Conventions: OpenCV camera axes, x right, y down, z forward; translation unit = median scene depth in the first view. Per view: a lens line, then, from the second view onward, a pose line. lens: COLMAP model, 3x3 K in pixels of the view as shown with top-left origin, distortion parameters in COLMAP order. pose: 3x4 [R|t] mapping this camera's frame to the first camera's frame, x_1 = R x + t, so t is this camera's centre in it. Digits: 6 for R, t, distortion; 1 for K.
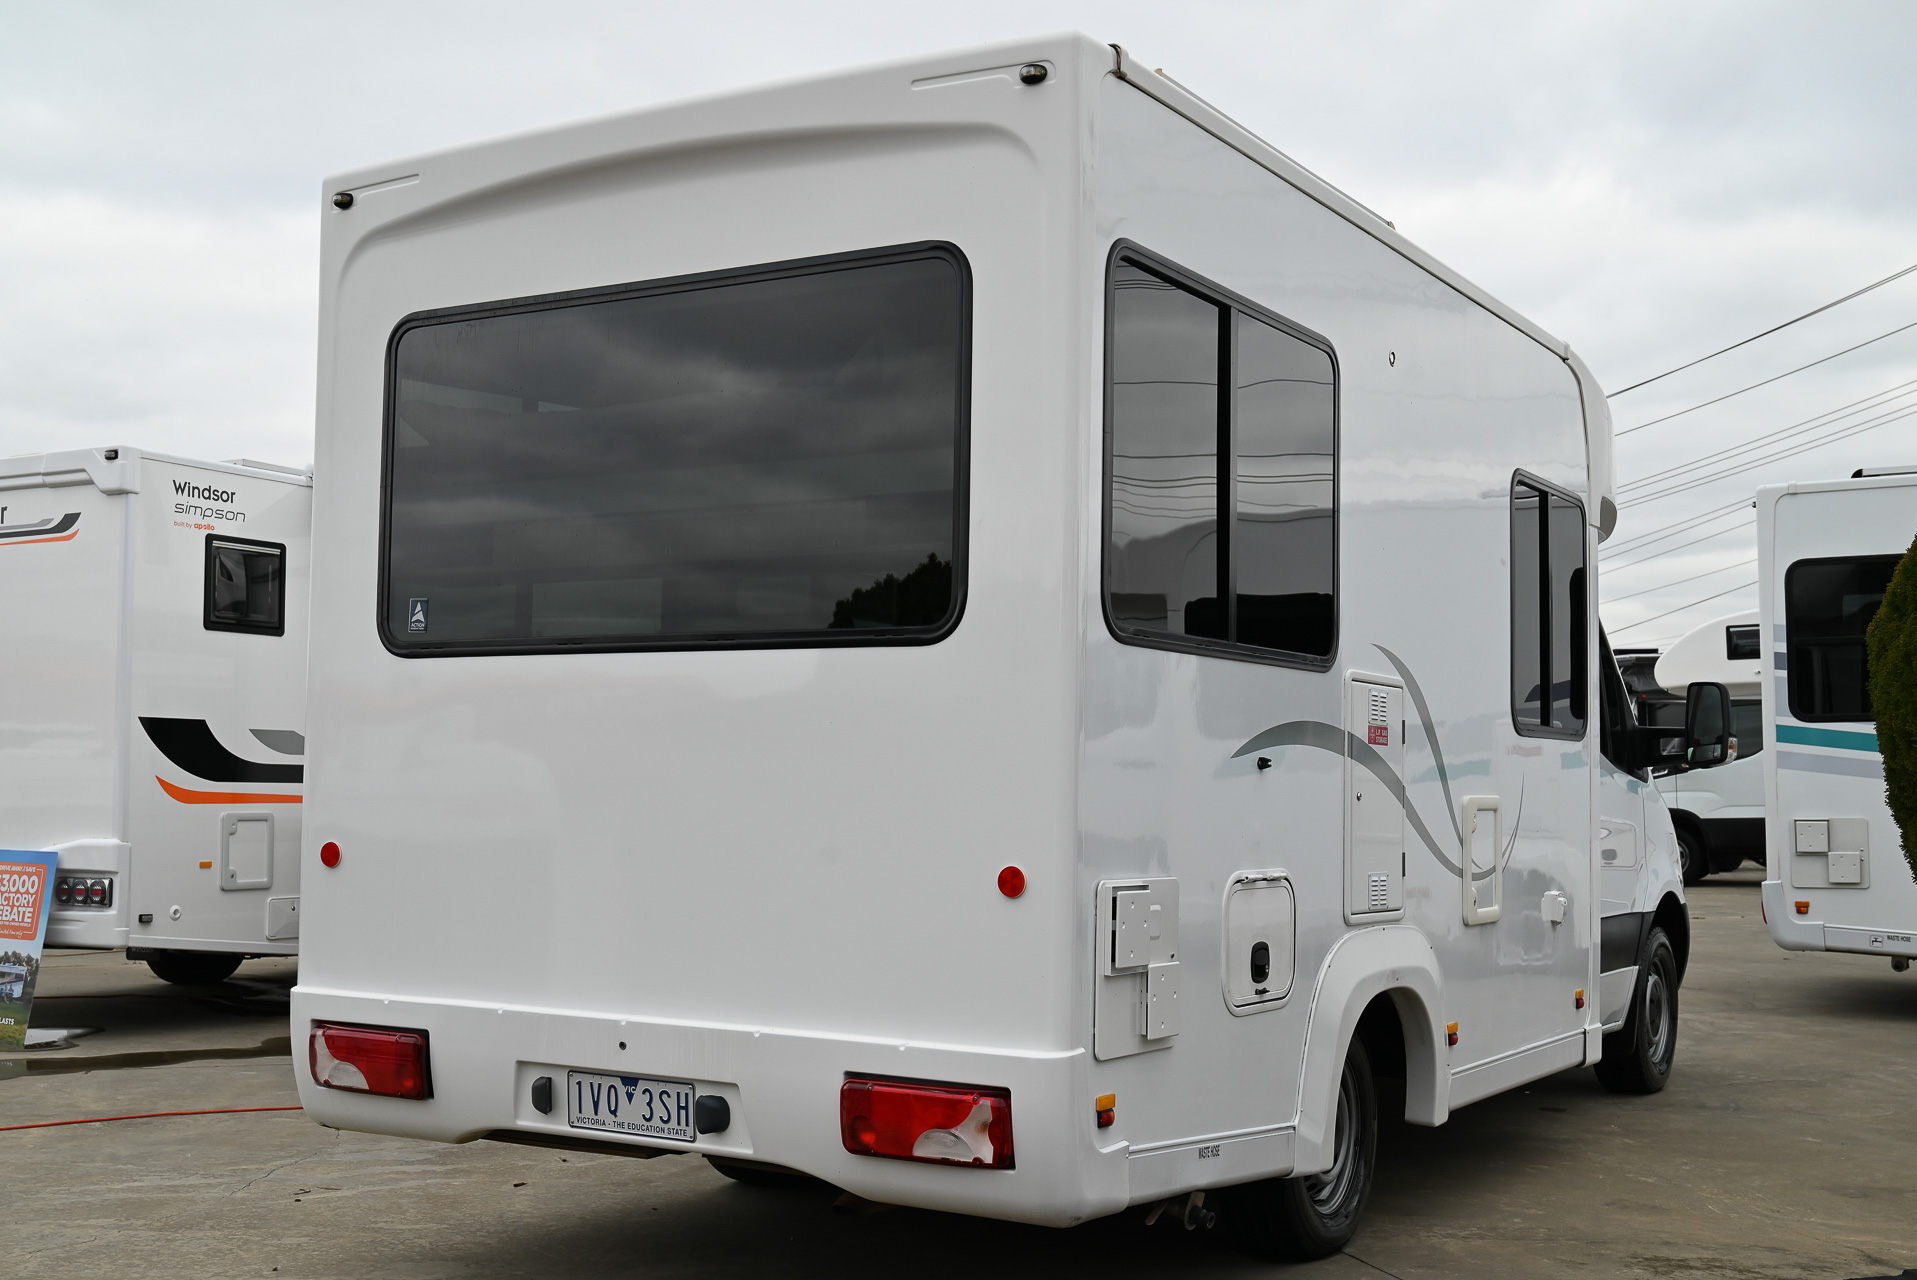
lens RADIAL K [[2140.2, 0, 958.5], [0, 2140.2, 640.0], [0, 0, 1]] dist [0.049065, 0.002185]
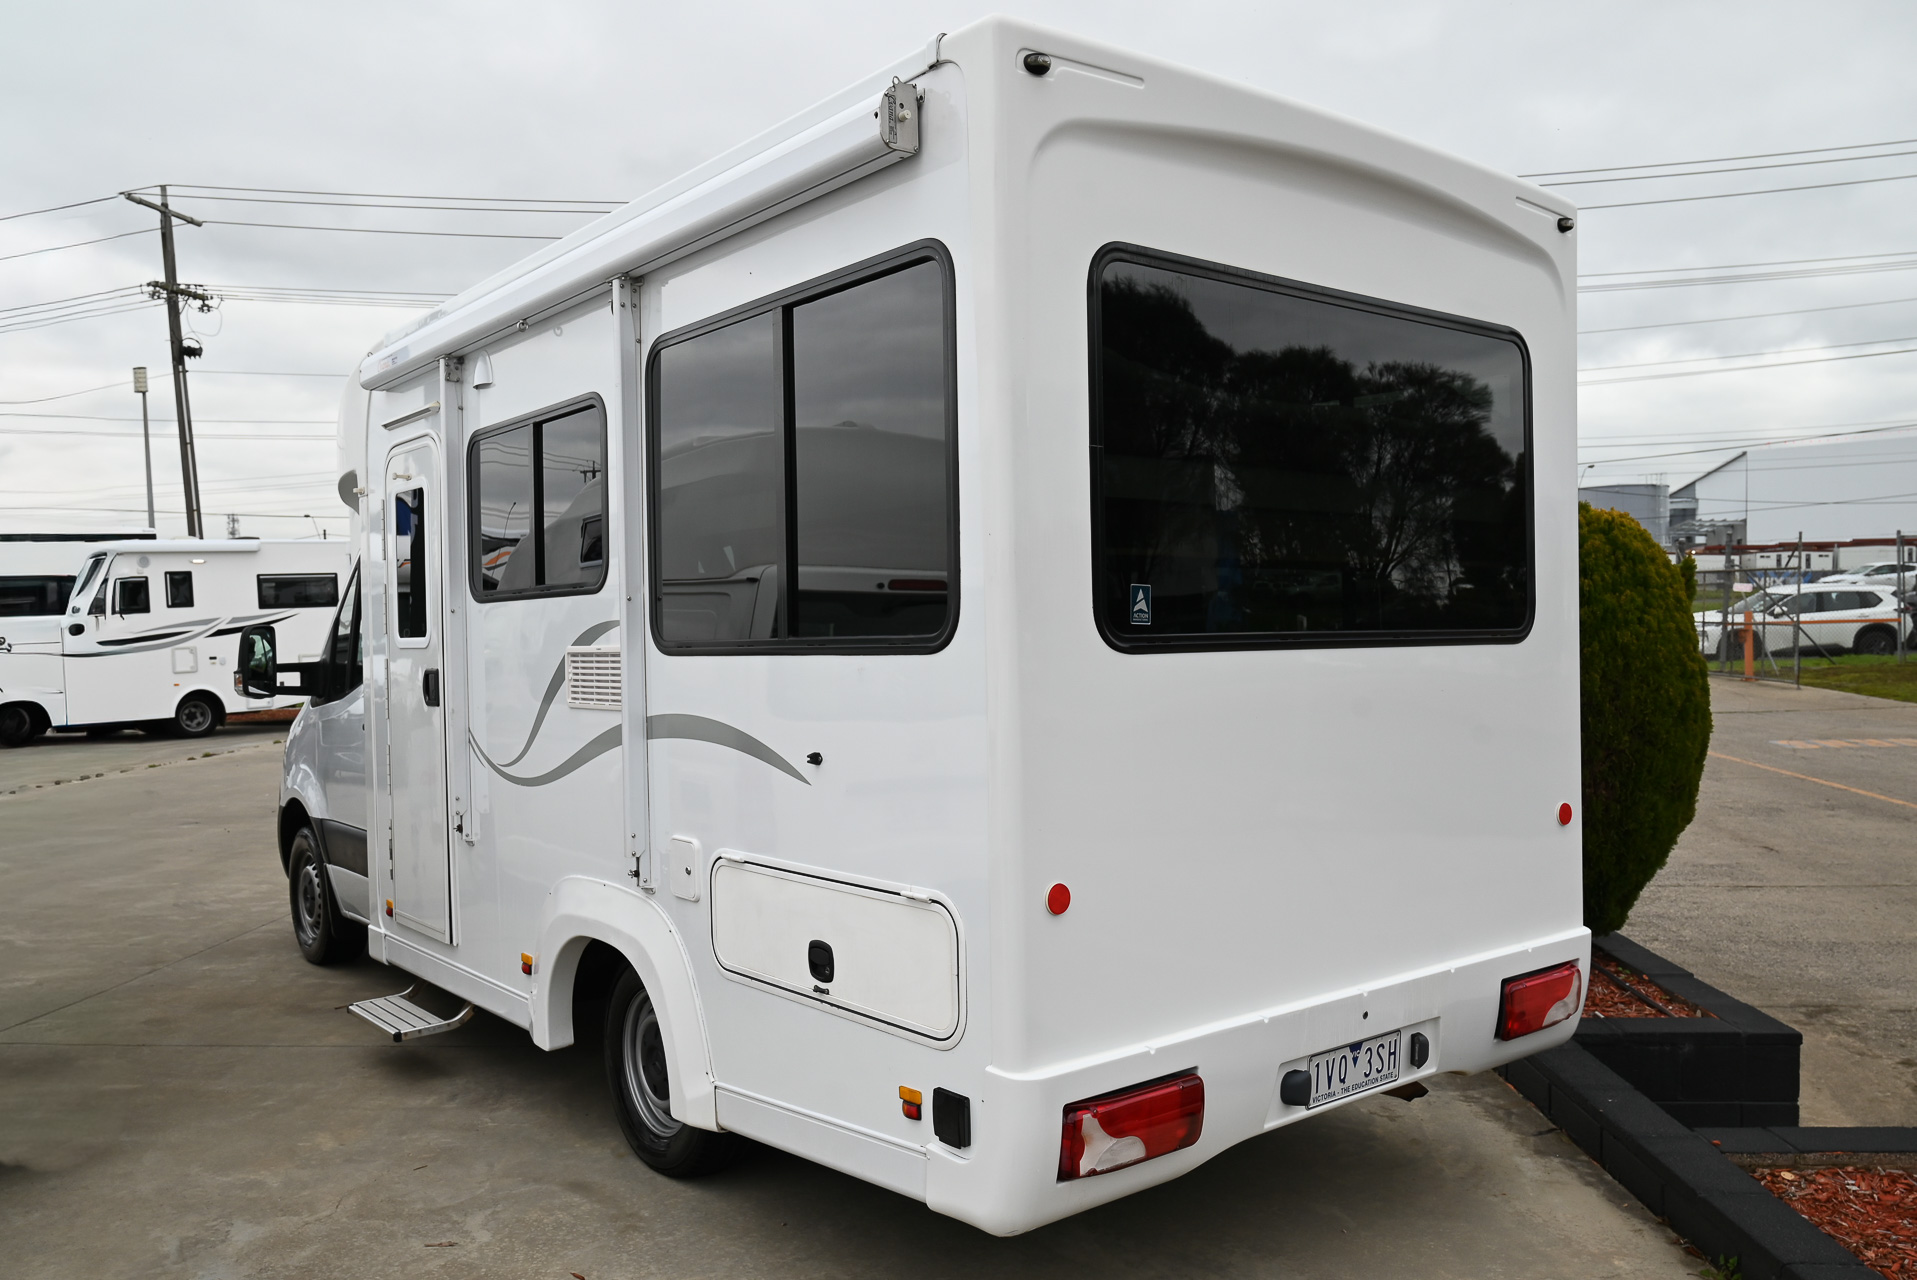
lens RADIAL K [[1456.1, 0, 896.7], [0, 1456.1, 647.0], [0, 0, 1]] dist [0.002151, -0.000007]
pose [[0.361000, -0.031493, 0.932034, -0.904549], [-0.044826, 0.997688, 0.051073, -0.021513], [-0.931488, -0.060217, 0.358754, 0.957126]]
